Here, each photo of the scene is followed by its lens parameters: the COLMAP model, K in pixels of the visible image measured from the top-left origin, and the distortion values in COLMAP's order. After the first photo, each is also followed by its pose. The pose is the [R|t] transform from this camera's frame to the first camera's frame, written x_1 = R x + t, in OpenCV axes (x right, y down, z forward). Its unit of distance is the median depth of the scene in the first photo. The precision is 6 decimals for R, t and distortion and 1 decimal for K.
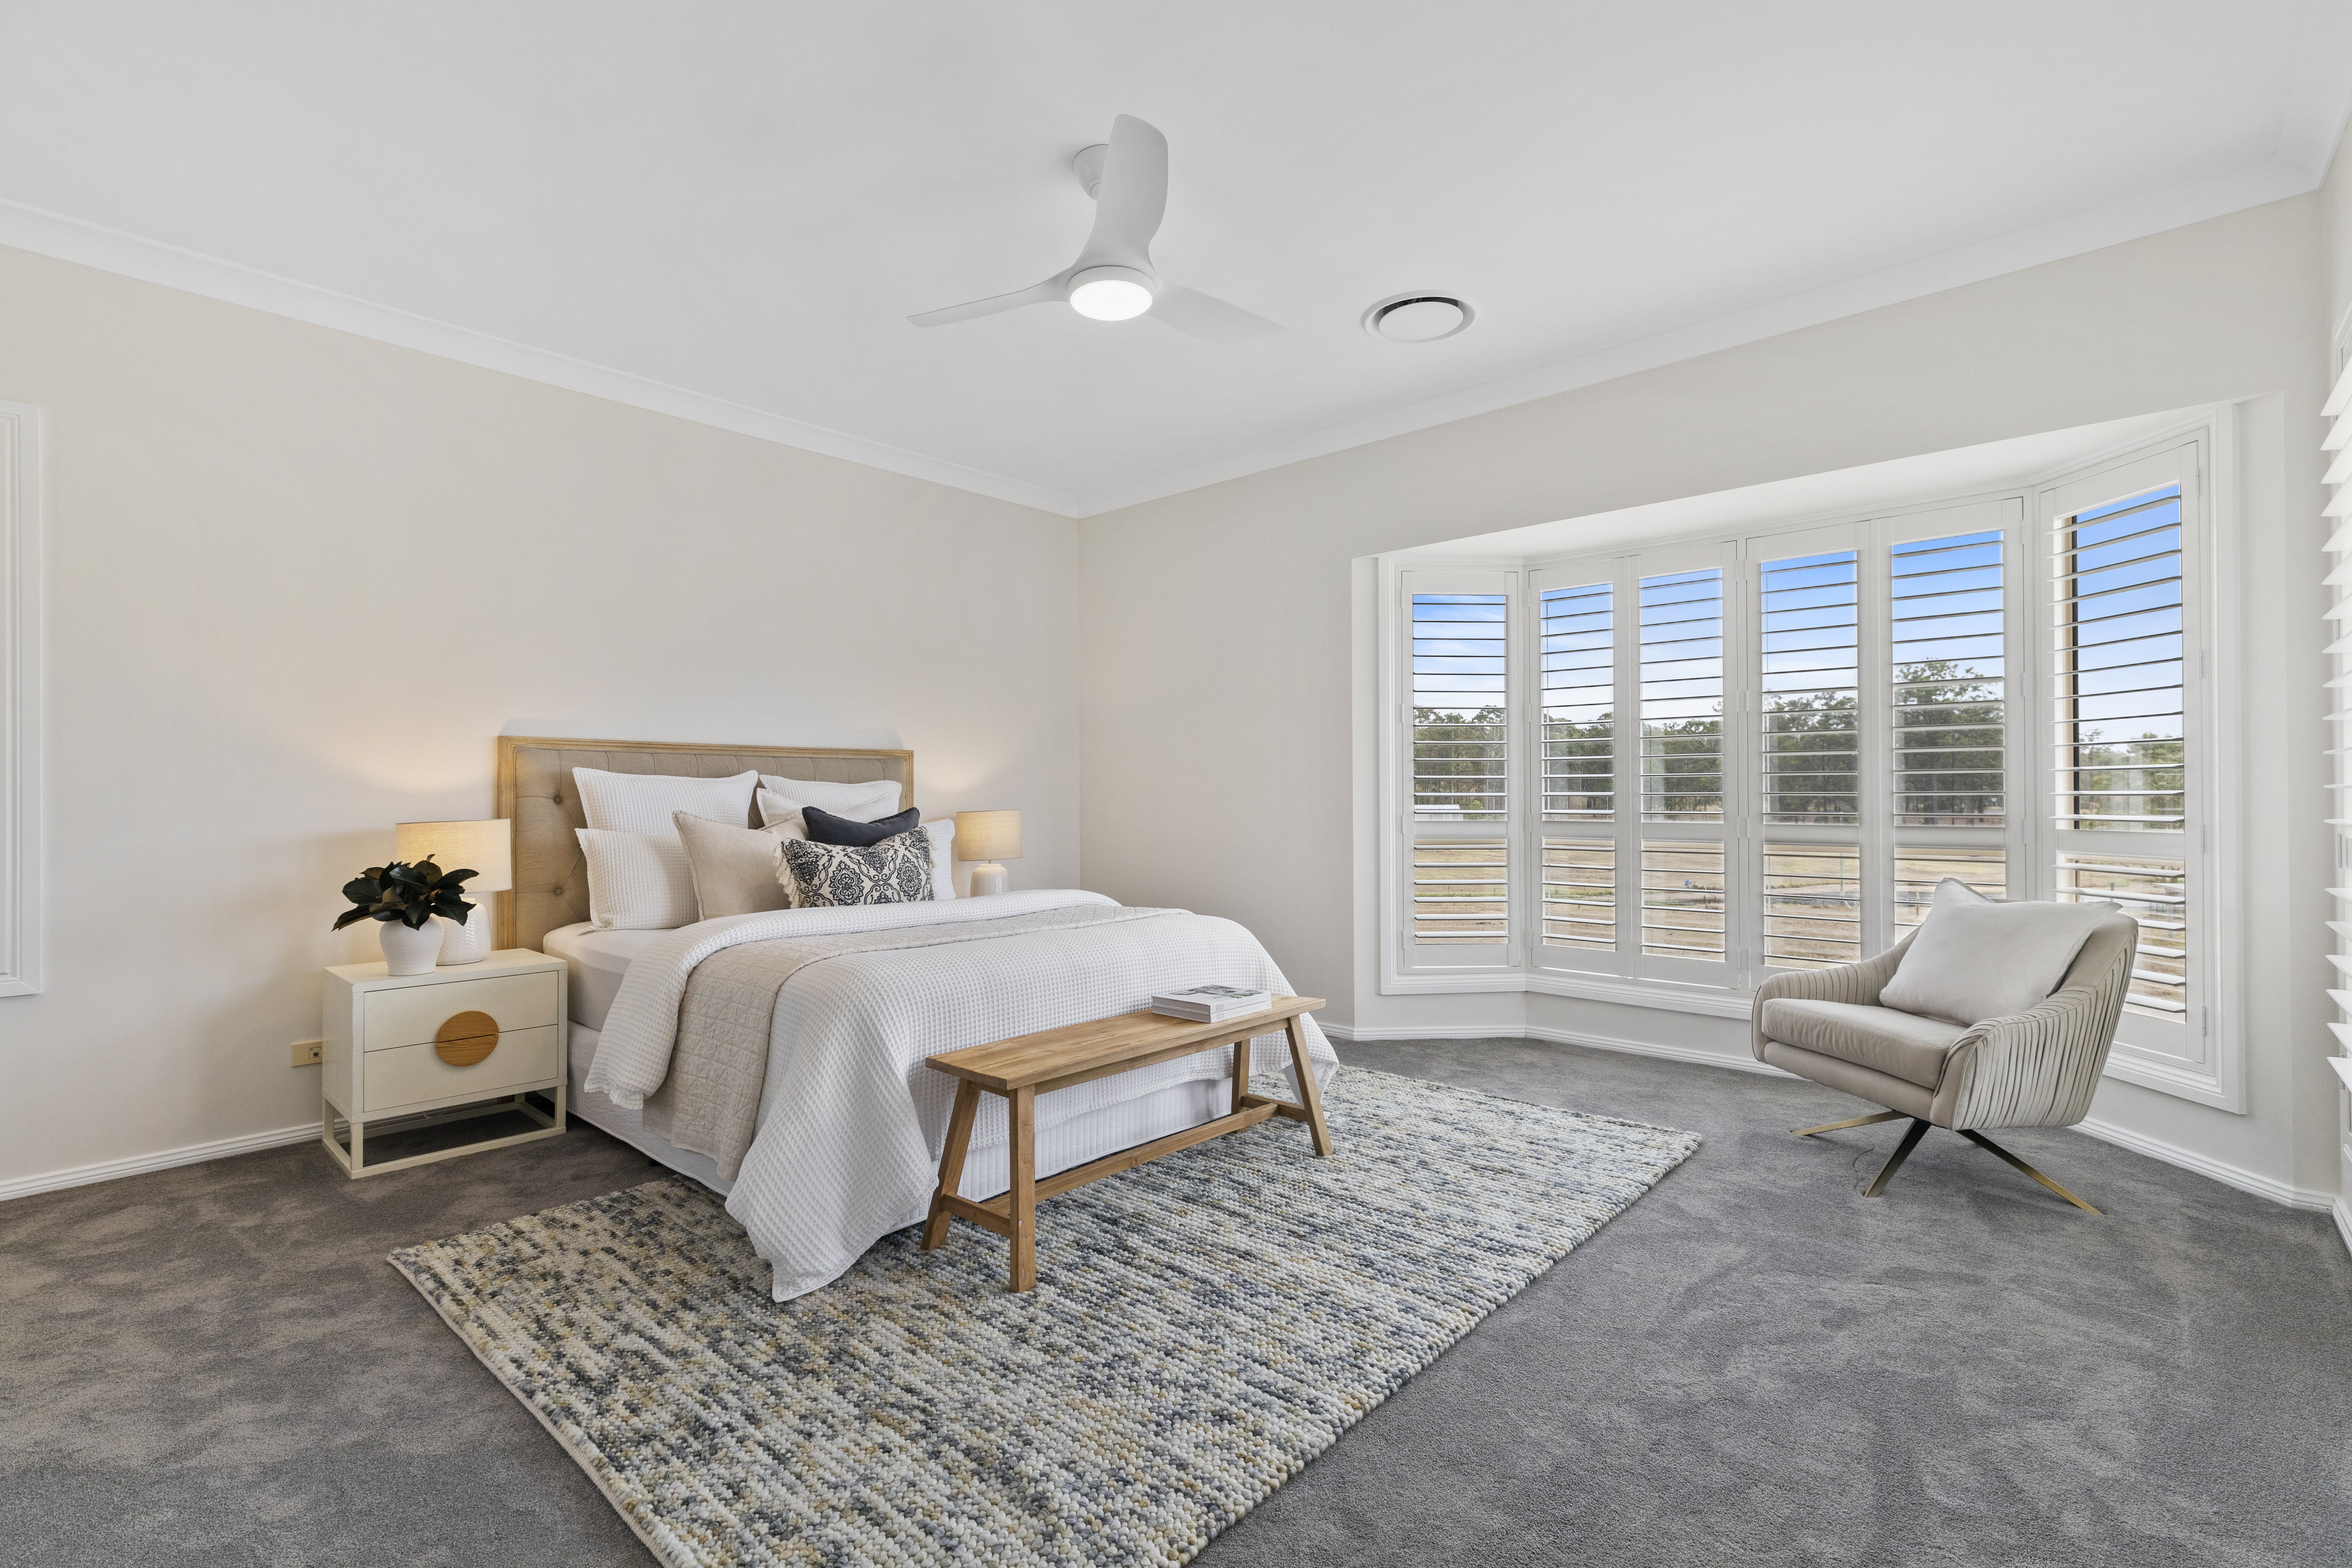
lens RADIAL K [[1073.9, 0, 1175.9], [0, 1073.9, 799.0], [0, 0, 1]] dist [0.008802, 0.000329]
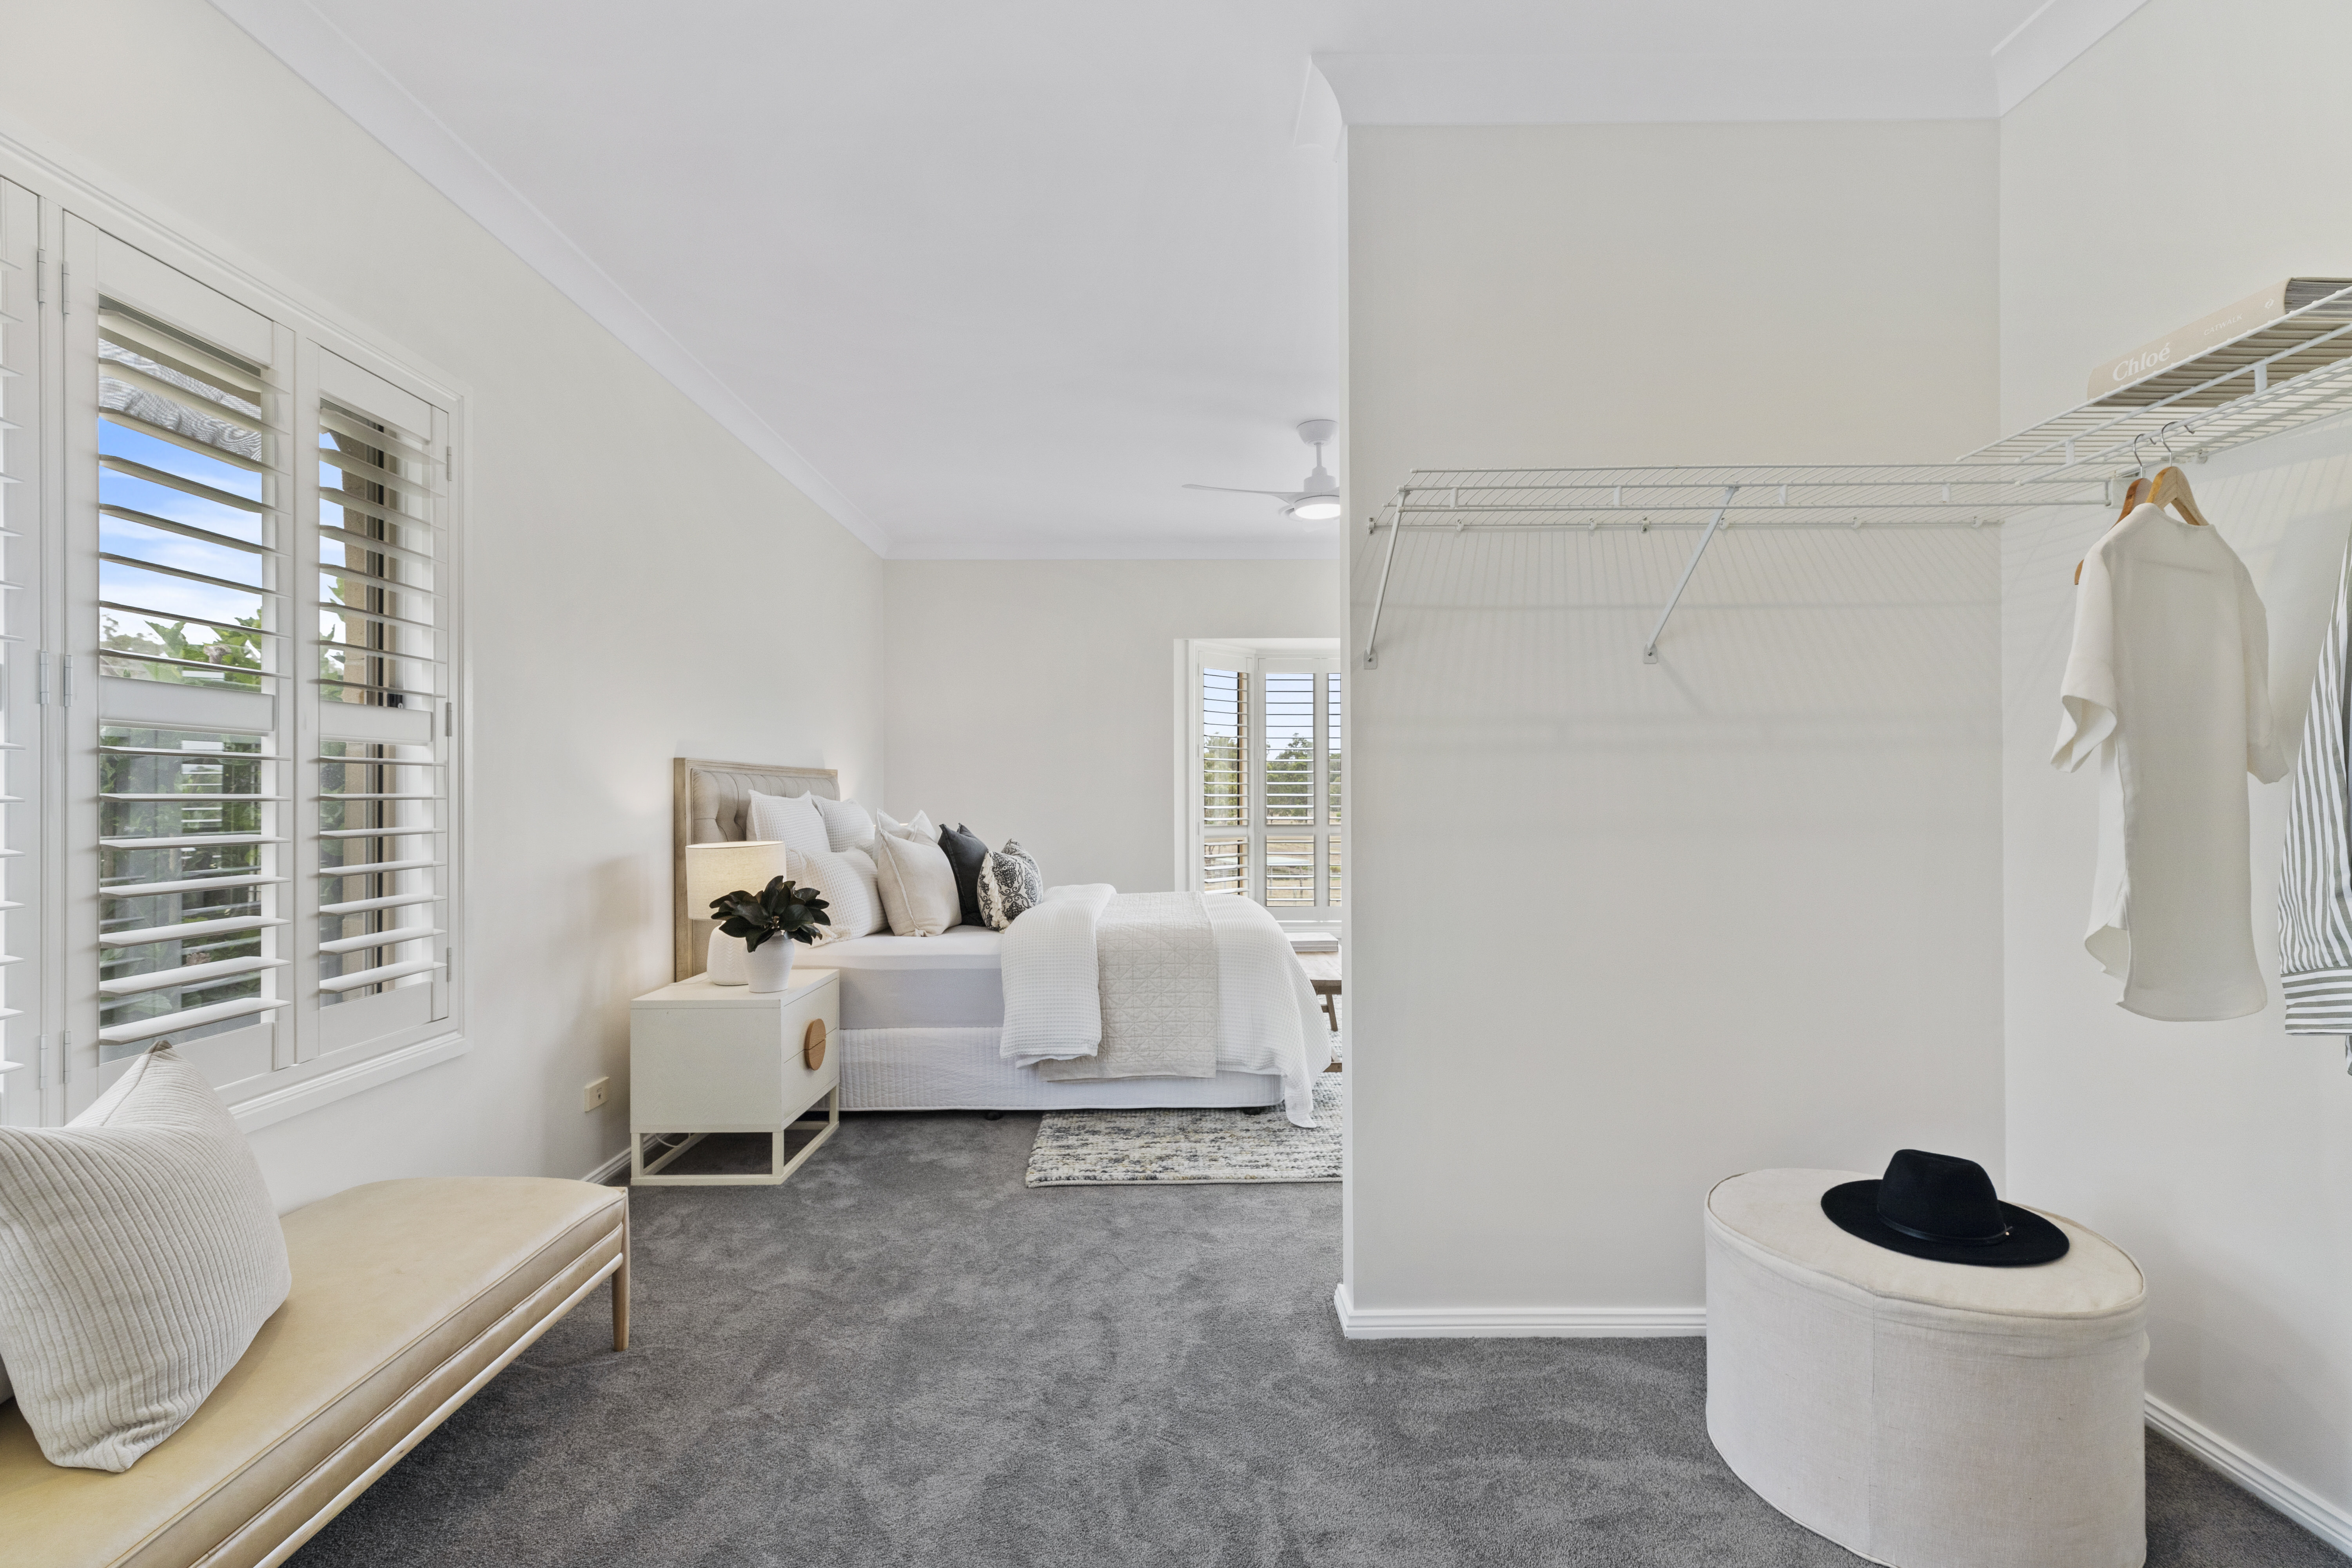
lens RADIAL K [[1073.9, 0, 1183.4], [0, 1073.9, 777.9], [0, 0, 1]] dist [0.008802, 0.000329]
pose [[0.732587, 0.006678, 0.680640, -1.313610], [0.001416, 0.999935, -0.011335, -0.042566], [-0.680672, 0.009268, 0.732530, -0.066258]]
